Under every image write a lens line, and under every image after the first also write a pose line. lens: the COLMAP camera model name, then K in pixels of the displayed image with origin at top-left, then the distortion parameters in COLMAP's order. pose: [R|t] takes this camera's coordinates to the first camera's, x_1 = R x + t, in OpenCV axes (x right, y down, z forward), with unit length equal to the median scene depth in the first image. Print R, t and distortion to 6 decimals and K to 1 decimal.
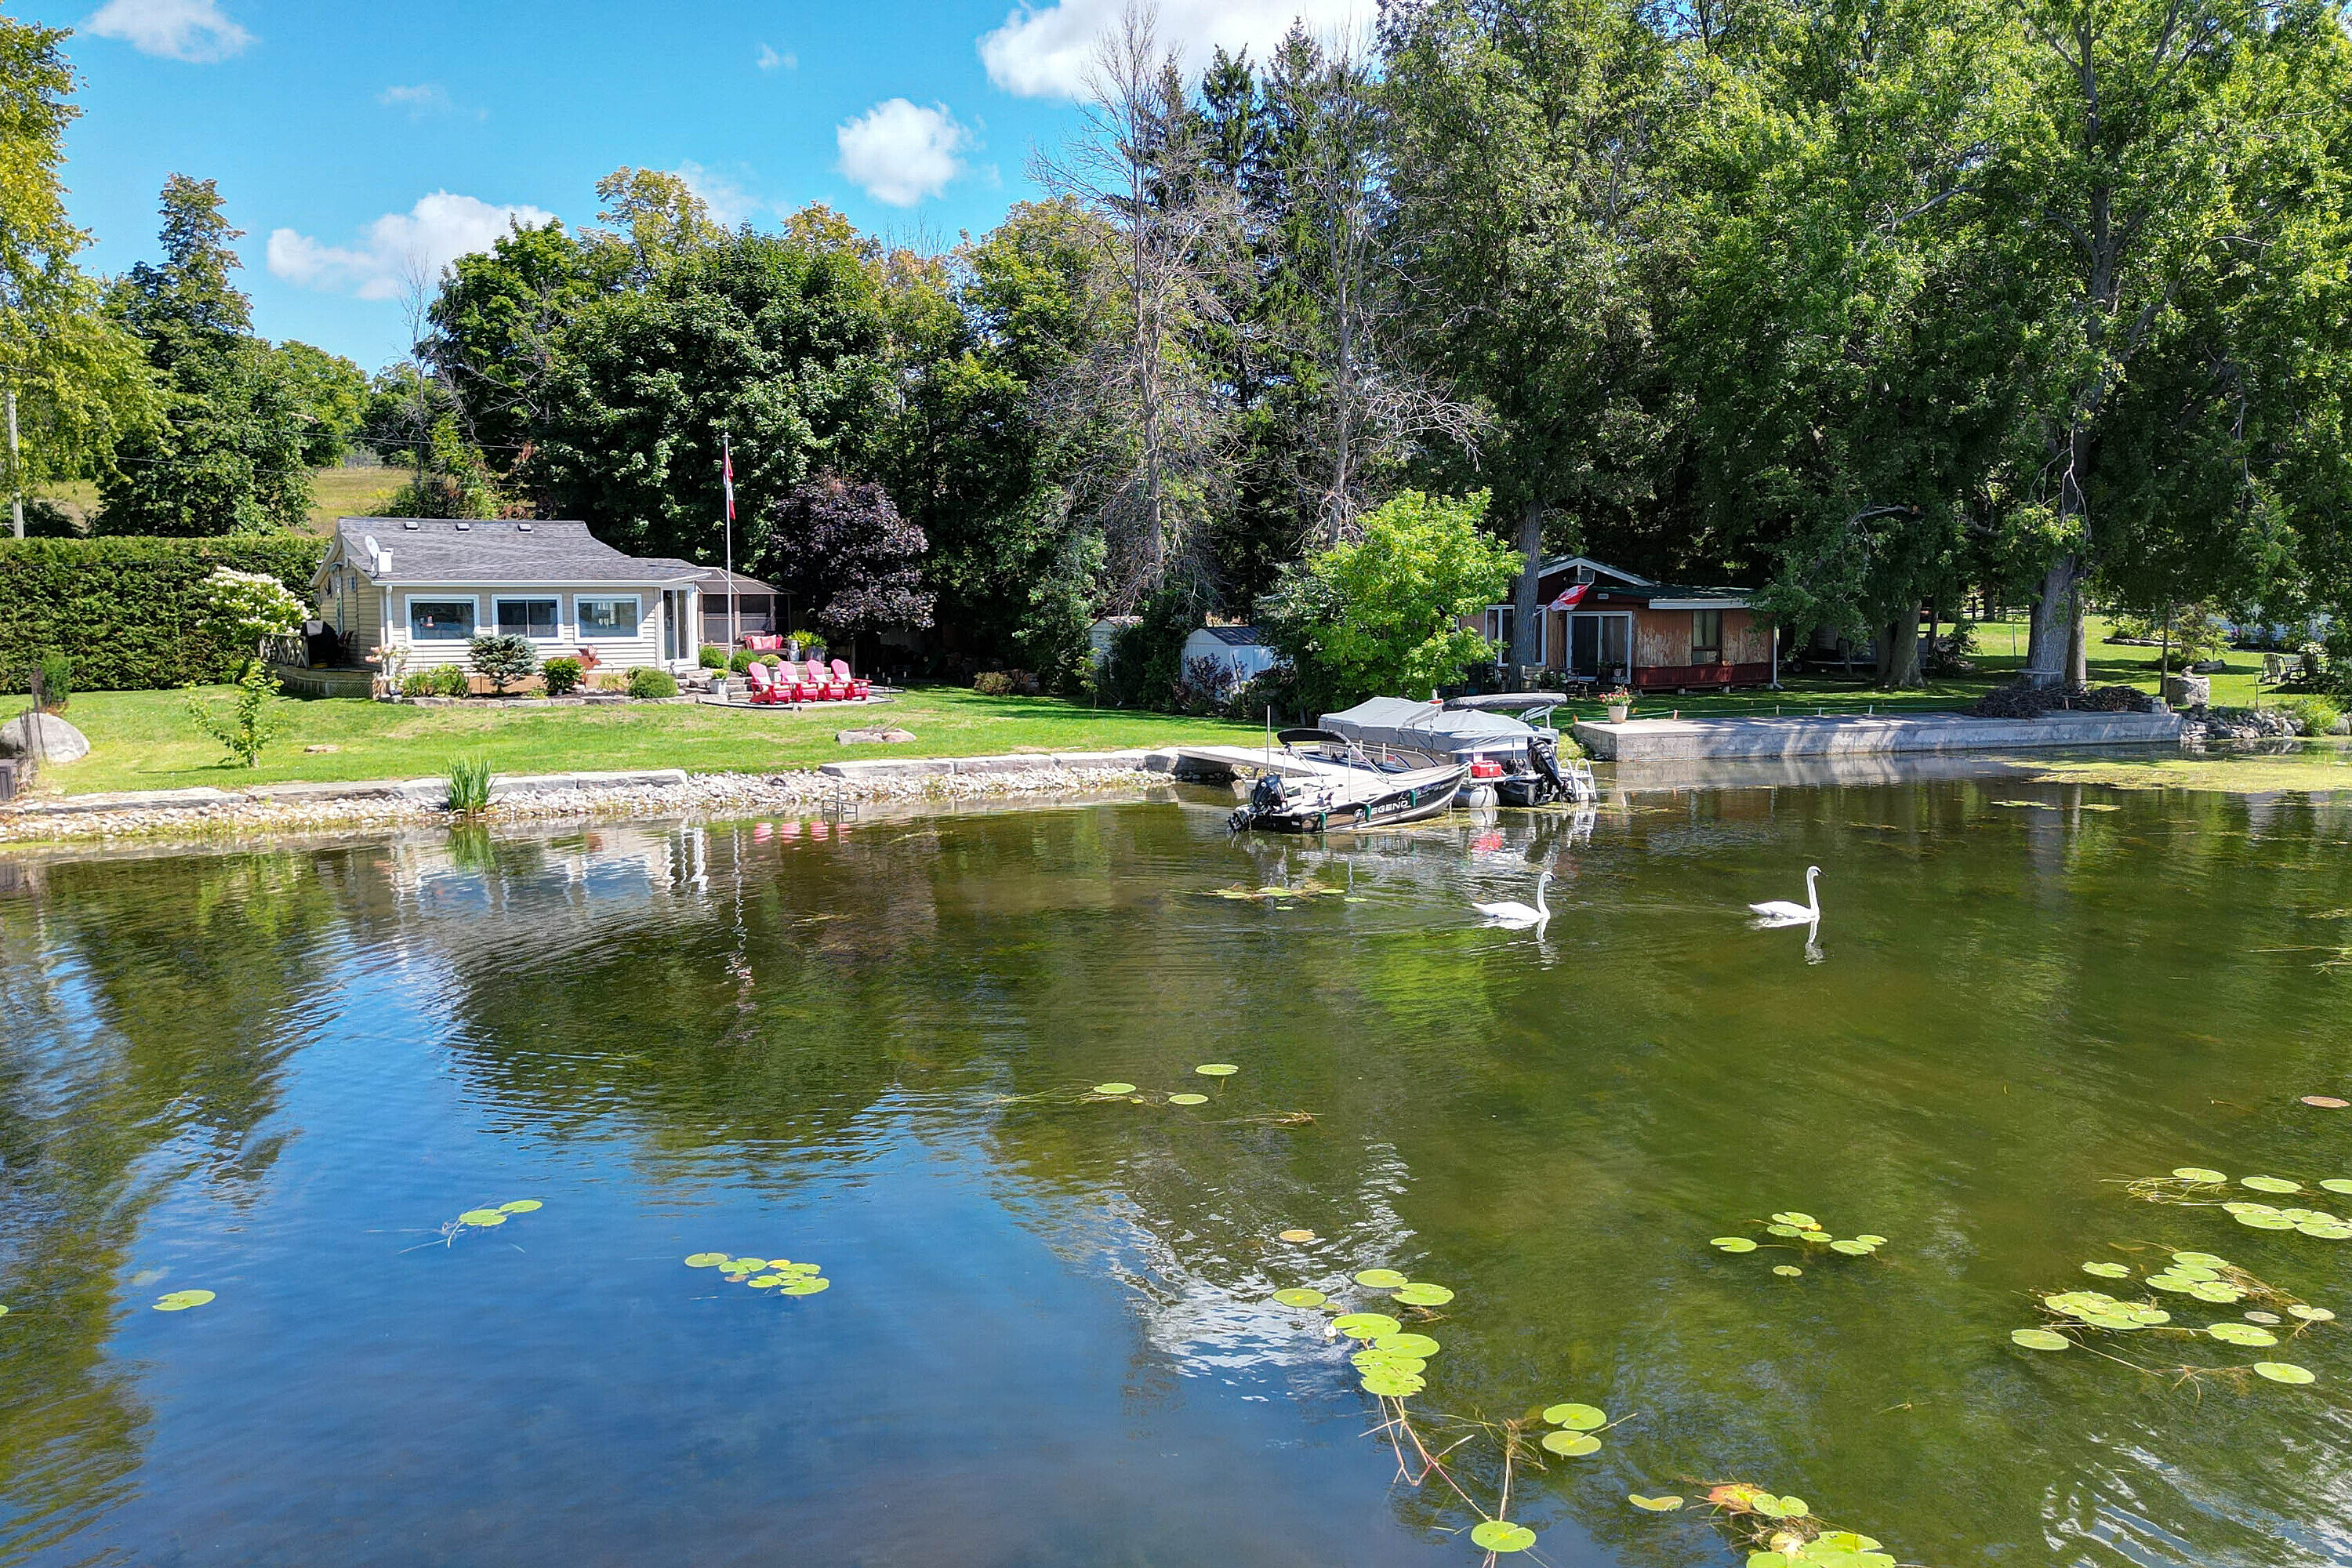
lens RADIAL K [[2021.9, 0, 1162.5], [0, 2021.9, 785.5], [0, 0, 1]] dist [-0.007848, 0.003348]
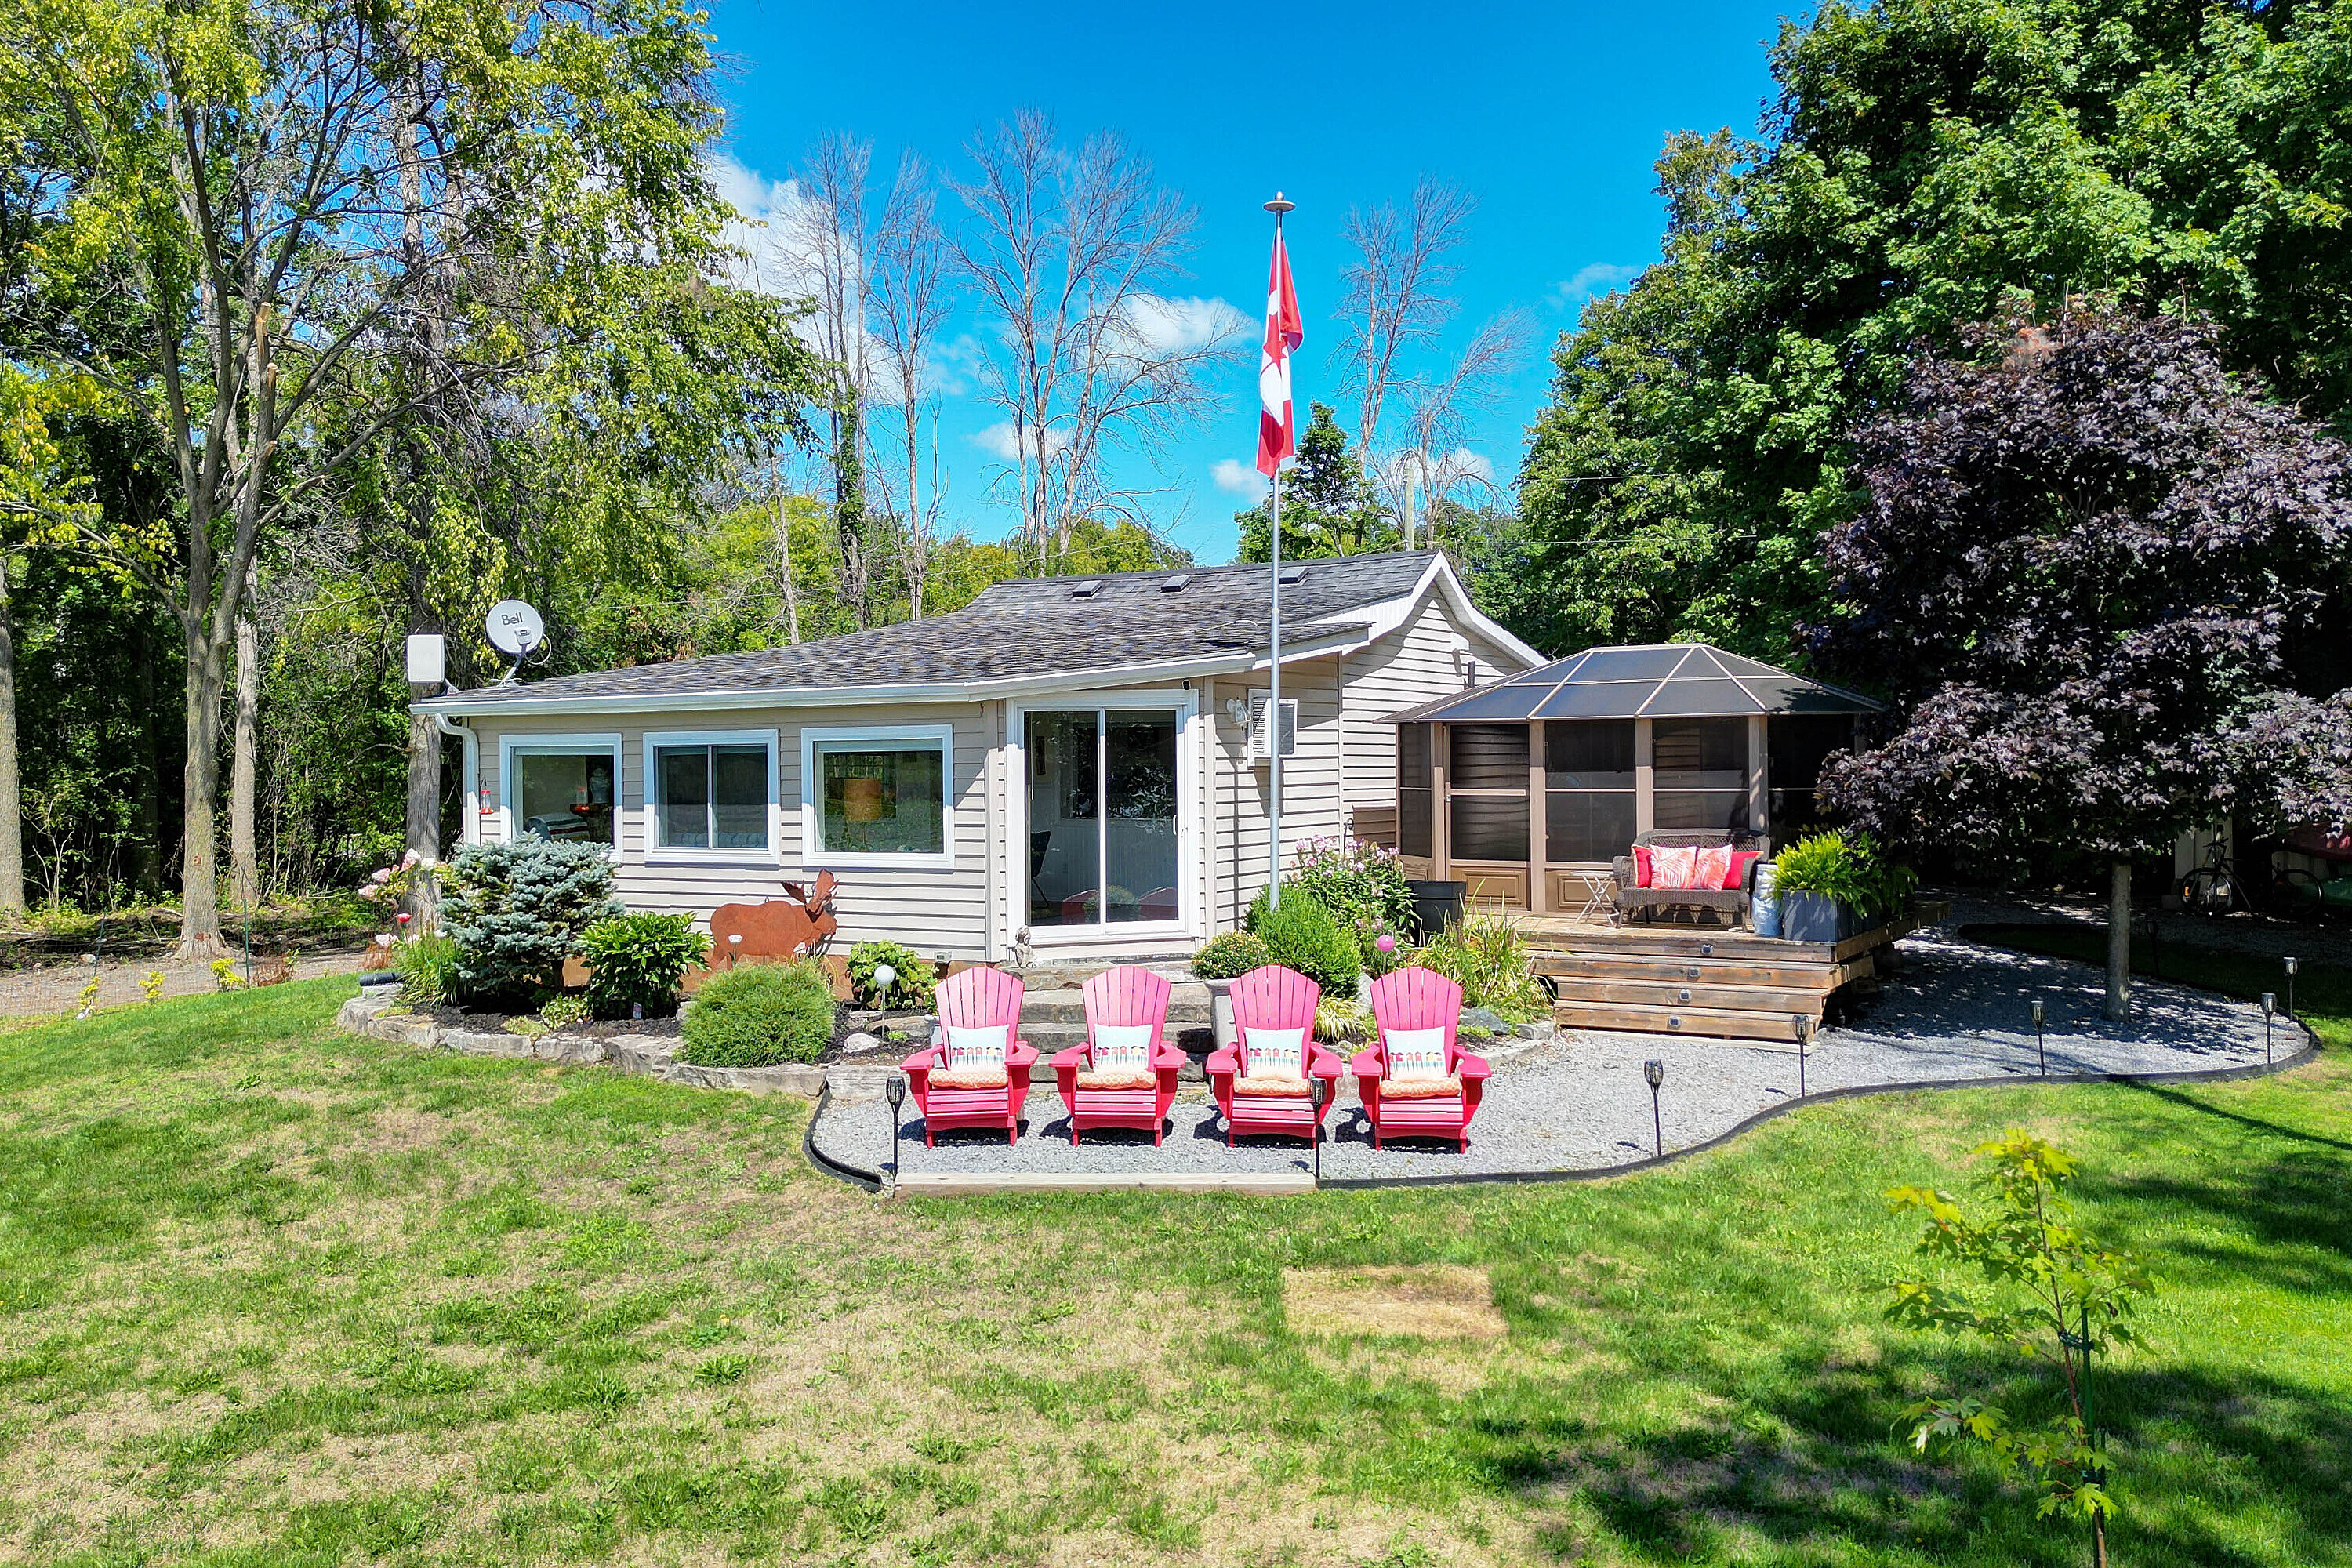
lens RADIAL K [[1946.8, 0, 1165.7], [0, 1946.8, 768.7], [0, 0, 1]] dist [0.134899, -0.230608]
pose [[0.484433, -0.001072, -0.874827, 0.030903], [-0.064716, 0.997215, -0.037058, -0.062696], [0.872431, 0.074568, 0.483015, 0.709441]]
